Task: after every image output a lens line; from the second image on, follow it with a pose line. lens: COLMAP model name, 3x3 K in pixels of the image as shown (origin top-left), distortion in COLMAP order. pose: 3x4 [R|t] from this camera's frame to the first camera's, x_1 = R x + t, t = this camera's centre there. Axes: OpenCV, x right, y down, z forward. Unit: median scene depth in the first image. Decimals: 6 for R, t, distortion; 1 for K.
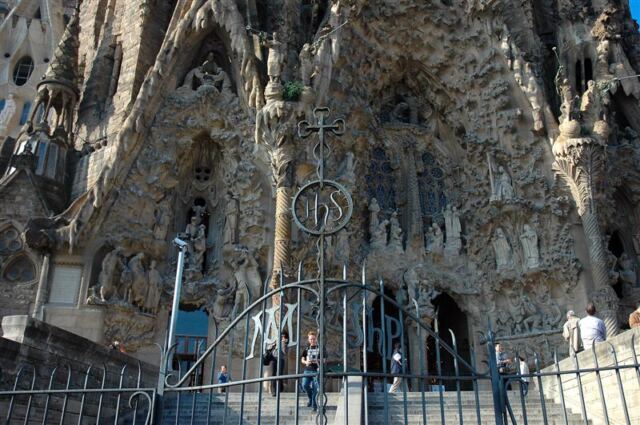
lens RADIAL K [[648.9, 0, 320.0], [0, 648.9, 212.5], [0, 0, 1]] dist [-0.004516, 0.025874]
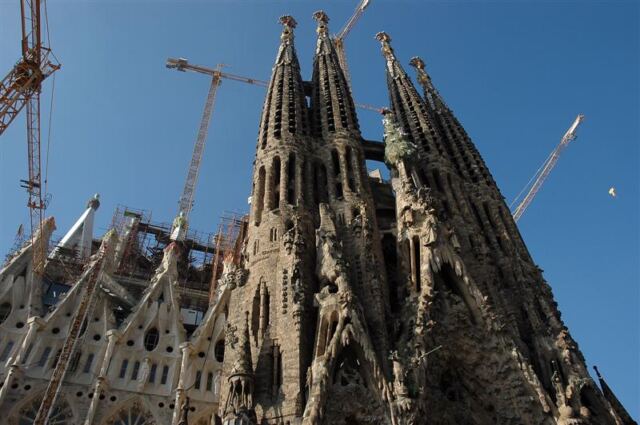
lens RADIAL K [[514.0, 0, 320.0], [0, 514.0, 212.5], [0, 0, 1]] dist [-0.098552, 0.004956]
pose [[0.990122, 0.072910, 0.119756, -0.409870], [-0.022026, 0.924432, -0.380709, -0.107859], [-0.138464, 0.374311, 0.916907, -0.225870]]
